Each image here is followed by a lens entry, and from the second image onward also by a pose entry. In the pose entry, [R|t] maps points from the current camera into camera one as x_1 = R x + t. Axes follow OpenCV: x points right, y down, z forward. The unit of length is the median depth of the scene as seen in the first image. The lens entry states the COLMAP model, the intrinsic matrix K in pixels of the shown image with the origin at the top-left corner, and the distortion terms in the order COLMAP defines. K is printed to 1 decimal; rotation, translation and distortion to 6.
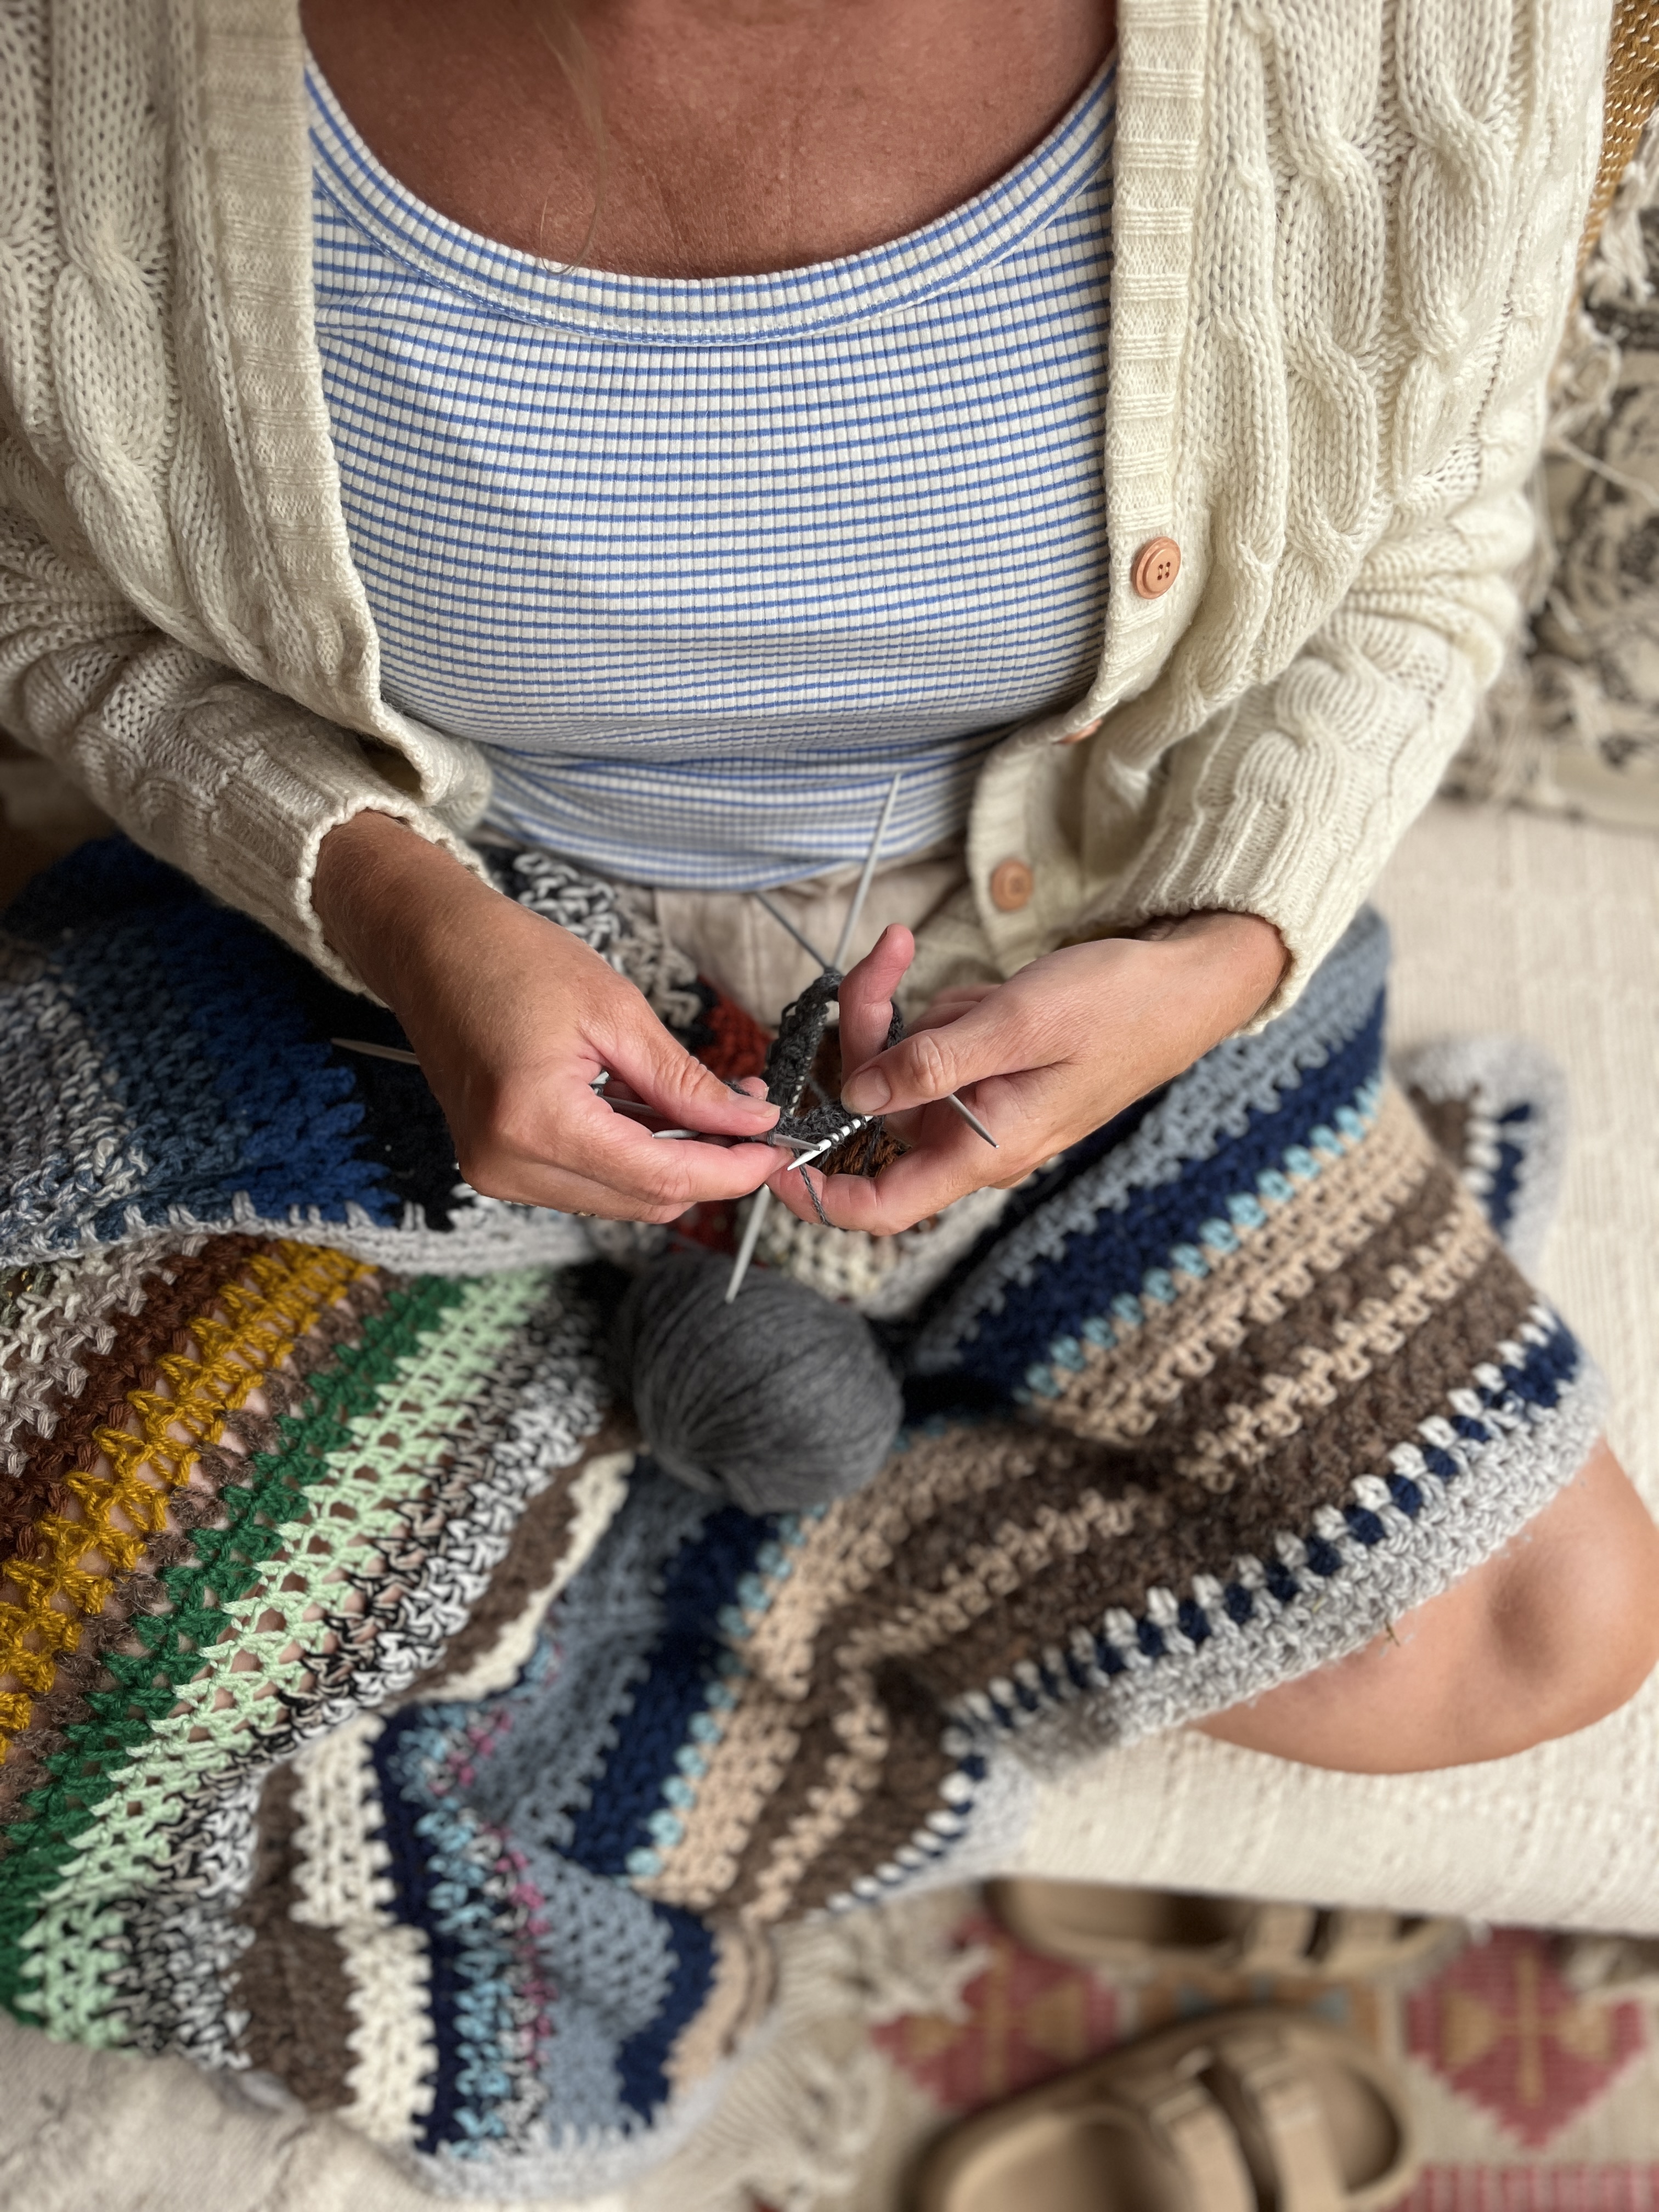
lens RADIAL K [[1788.8, 0, 827.3], [0, 1788.8, 1197.1], [0, 0, 1]] dist [0.009839, -0.000275]
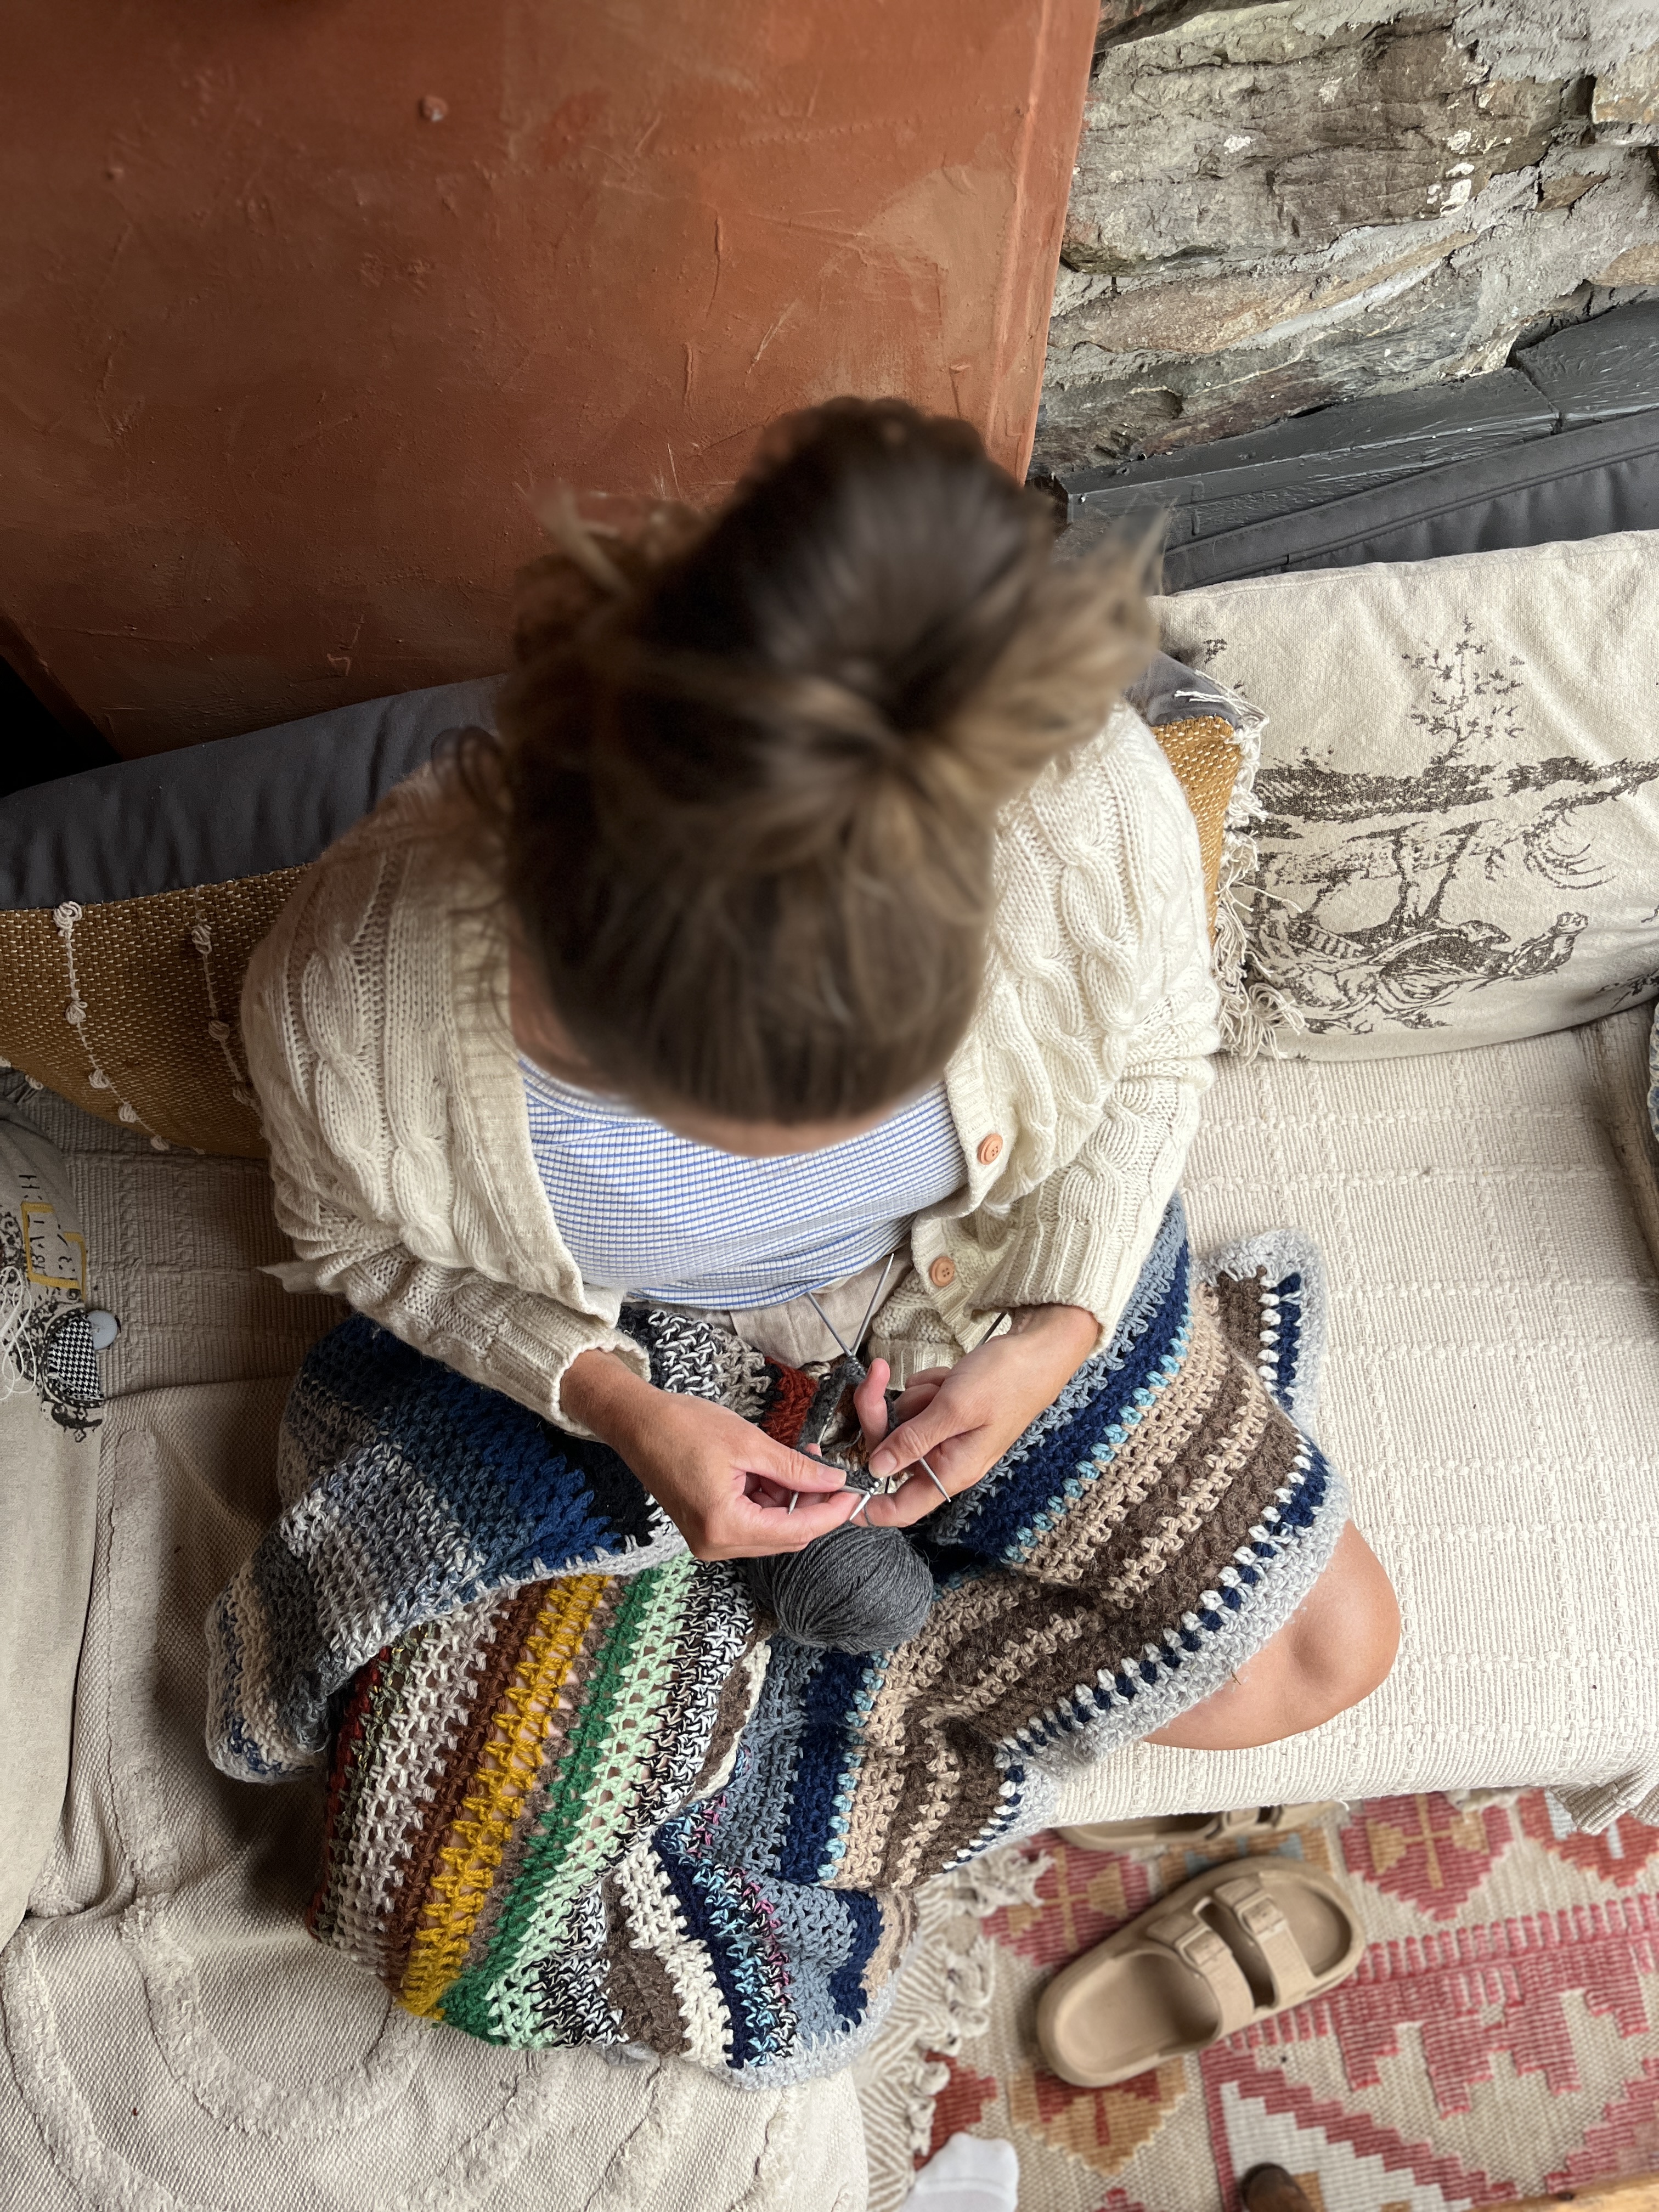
lens RADIAL K [[1788.8, 0, 827.3], [0, 1788.8, 1197.1], [0, 0, 1]] dist [0.009839, -0.000275]
pose [[0.982387, -0.186508, 0.011421, -0.007093], [0.185238, 0.980082, 0.071595, -0.372913], [-0.024546, -0.068218, 0.997368, -0.627707]]
